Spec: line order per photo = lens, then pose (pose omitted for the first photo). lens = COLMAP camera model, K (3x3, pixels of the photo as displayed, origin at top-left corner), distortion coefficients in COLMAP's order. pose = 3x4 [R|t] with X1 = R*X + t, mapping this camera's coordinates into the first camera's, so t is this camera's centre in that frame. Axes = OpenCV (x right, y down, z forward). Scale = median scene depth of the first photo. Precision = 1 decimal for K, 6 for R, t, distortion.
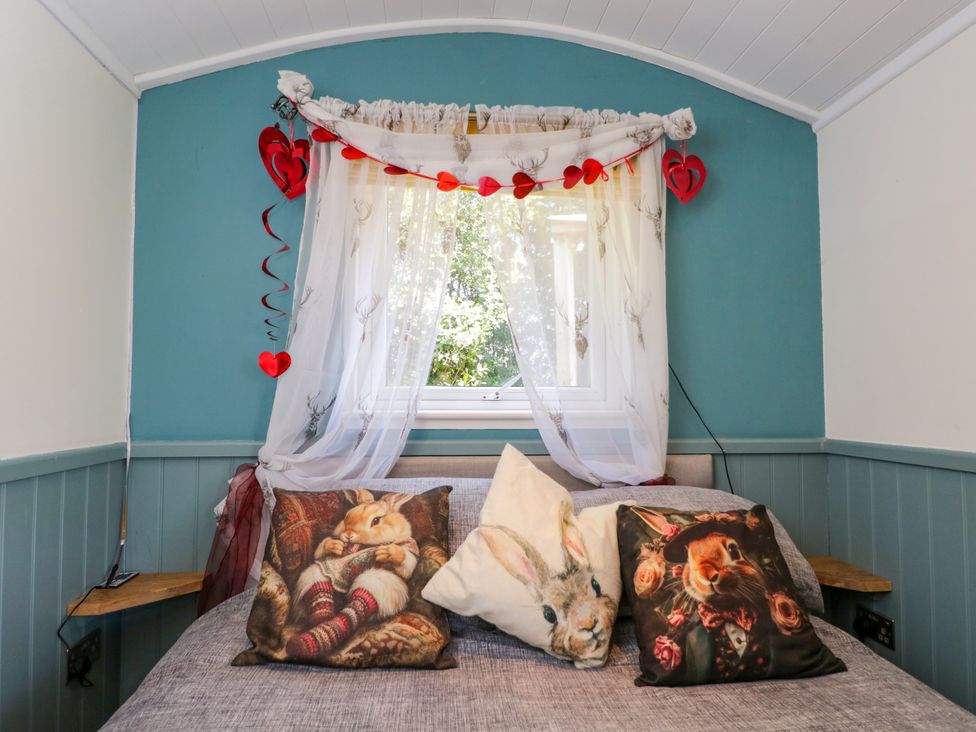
lens RADIAL K [[573.9, 0, 488.0], [0, 573.9, 366.0], [0, 0, 1]] dist [0.003509, -0.011151]
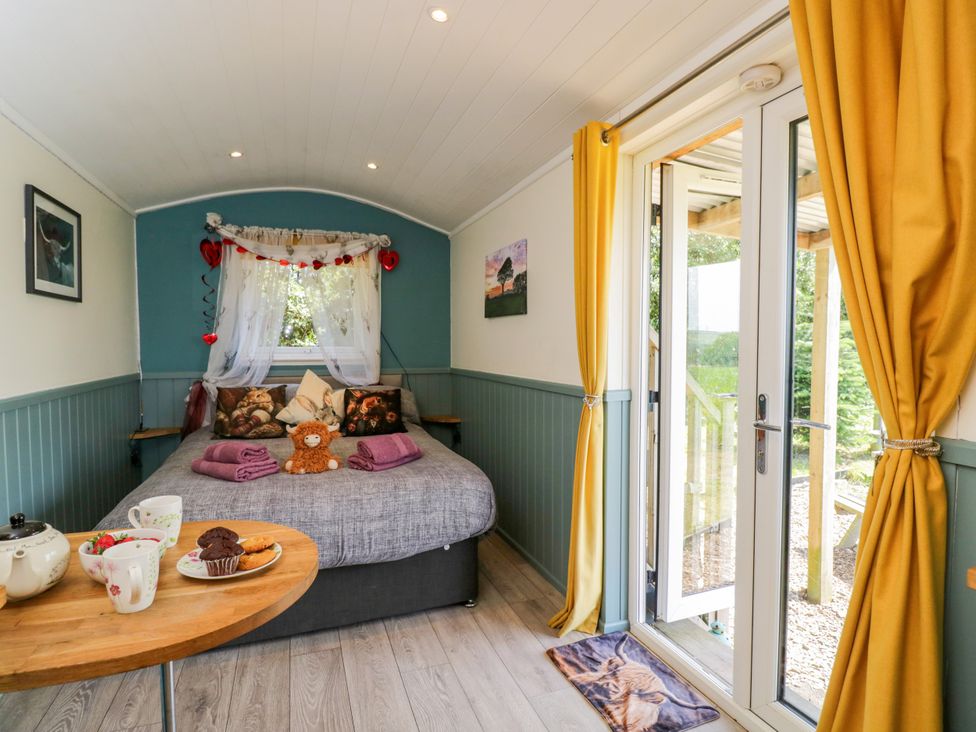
lens RADIAL K [[530.4, 0, 483.1], [0, 530.4, 365.3], [0, 0, 1]] dist [0.003903, -0.015324]
pose [[0.970914, -0.012614, 0.239096, 0.273054], [-0.009657, 0.995735, 0.091748, -0.143049], [-0.239234, -0.091389, 0.966652, -1.880354]]
